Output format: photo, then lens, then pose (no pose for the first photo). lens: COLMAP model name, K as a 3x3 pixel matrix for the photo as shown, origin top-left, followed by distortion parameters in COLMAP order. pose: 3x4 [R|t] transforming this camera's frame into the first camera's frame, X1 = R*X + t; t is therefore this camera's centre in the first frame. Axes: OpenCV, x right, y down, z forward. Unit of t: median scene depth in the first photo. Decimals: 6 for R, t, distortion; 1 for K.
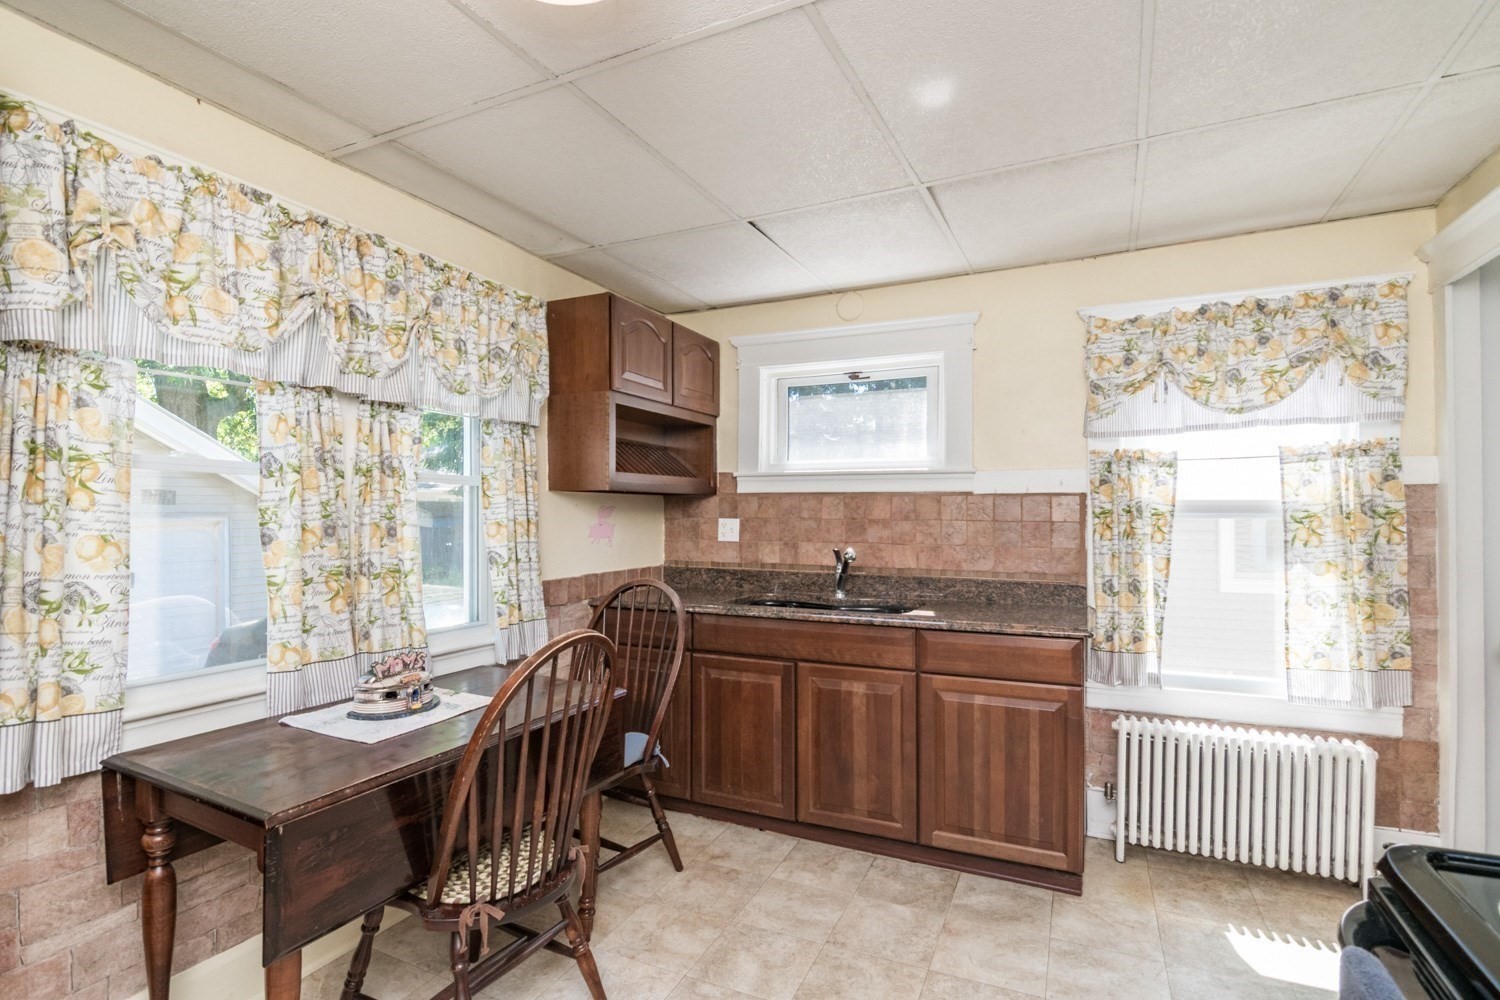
lens RADIAL K [[717.2, 0, 751.7], [0, 717.2, 515.6], [0, 0, 1]] dist [-0.002714, -0.000719]
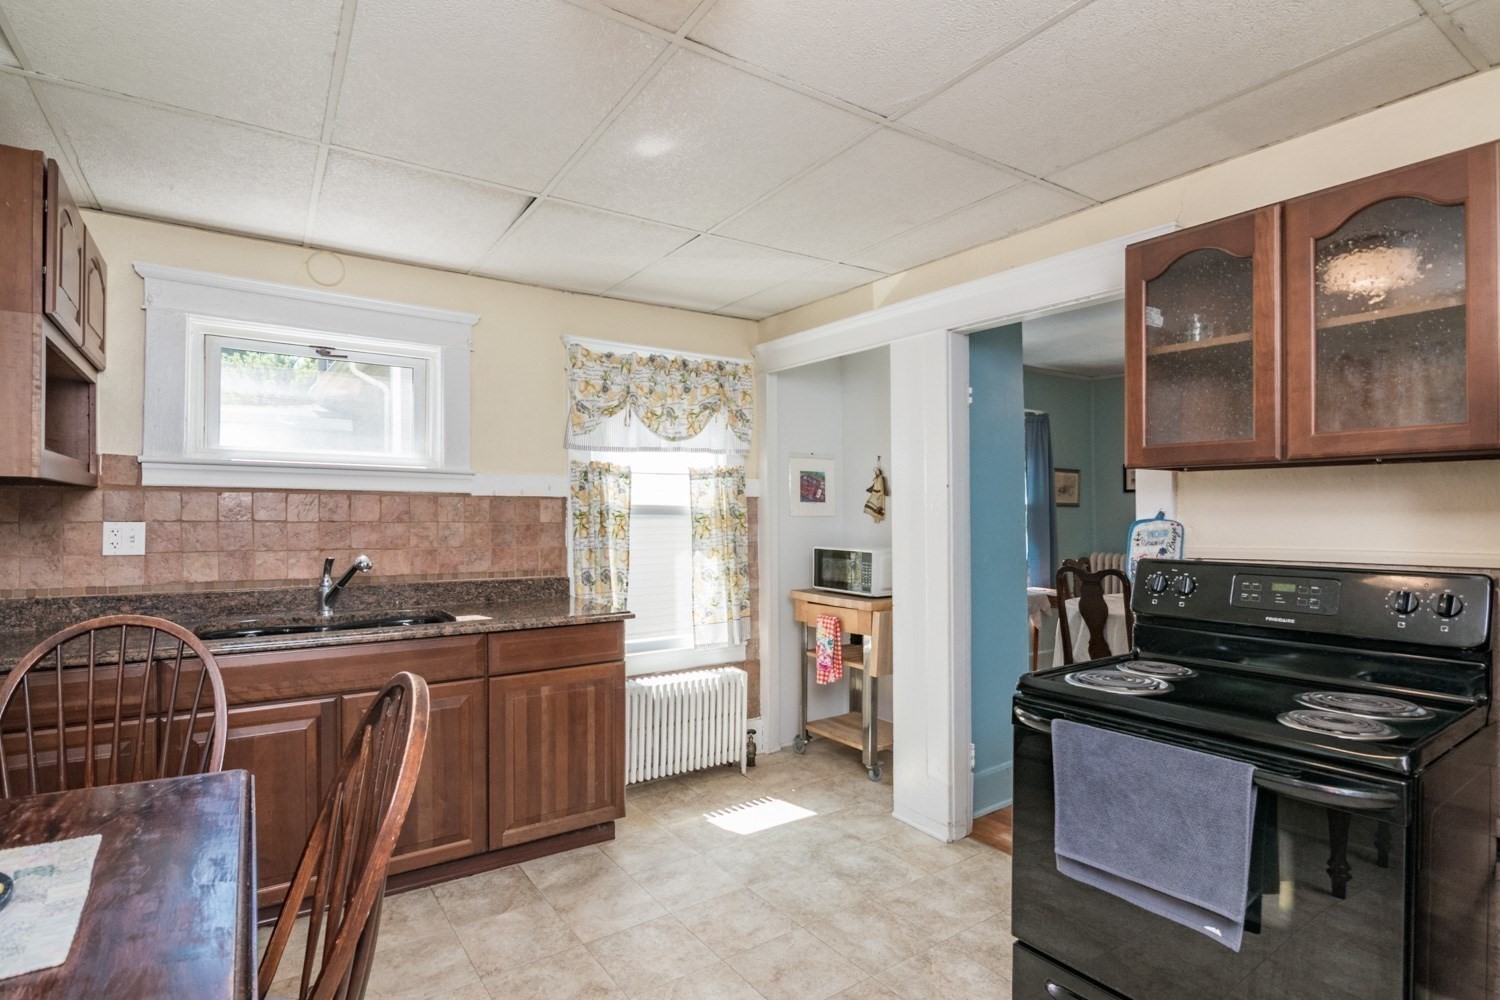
lens RADIAL K [[737.7, 0, 717.9], [0, 737.7, 514.2], [0, 0, 1]] dist [-0.000495, -0.000280]
pose [[0.530723, 0.001330, 0.847544, -0.430458], [-0.000262, 0.999999, -0.001405, -0.003235], [-0.847545, 0.000523, 0.530723, 0.184231]]
